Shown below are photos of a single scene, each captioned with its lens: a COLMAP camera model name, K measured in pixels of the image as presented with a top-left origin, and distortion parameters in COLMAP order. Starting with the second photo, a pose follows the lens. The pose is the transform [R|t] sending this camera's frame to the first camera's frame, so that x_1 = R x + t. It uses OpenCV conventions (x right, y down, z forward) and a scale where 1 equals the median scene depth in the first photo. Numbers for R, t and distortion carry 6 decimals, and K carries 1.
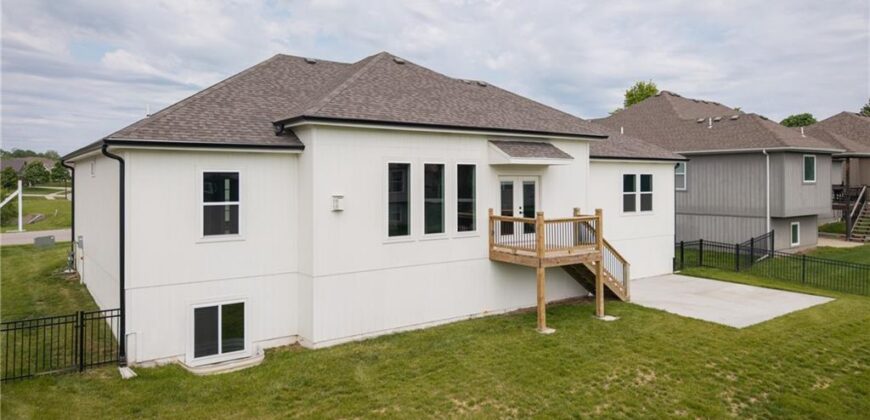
lens RADIAL K [[580.4, 0, 434.9], [0, 580.4, 175.9], [0, 0, 1]] dist [0.094111, -0.132803]
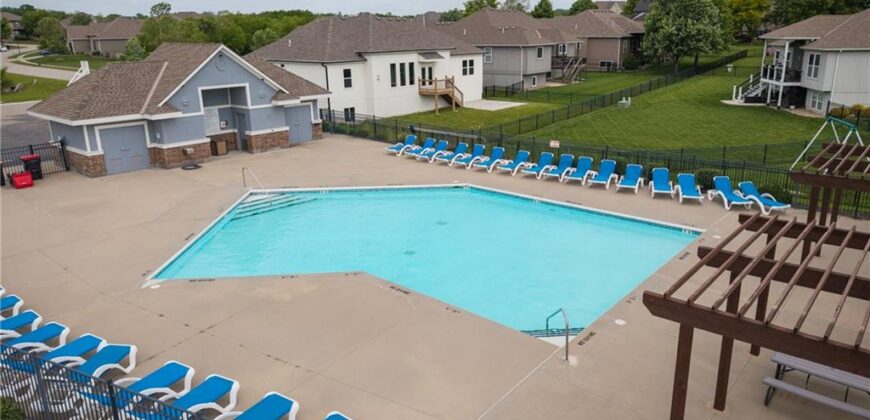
lens RADIAL K [[592.1, 0, 470.8], [0, 592.1, 207.9], [0, 0, 1]] dist [0.017513, -0.002434]
pose [[0.956725, -0.087402, 0.277557, -0.533708], [0.001263, 0.955064, 0.296396, -0.195675], [-0.290990, -0.283219, 0.913844, -1.986615]]
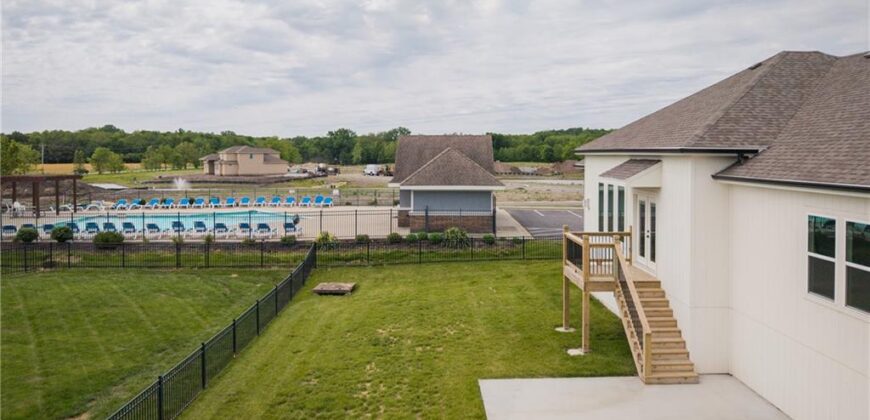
lens RADIAL K [[624.2, 0, 433.9], [0, 624.2, 170.2], [0, 0, 1]] dist [0.006123, -0.002279]
pose [[-0.562557, 0.019142, -0.826537, 1.160941], [0.007334, 0.999808, 0.018164, -0.065399], [0.826726, 0.004157, -0.562590, 1.289647]]
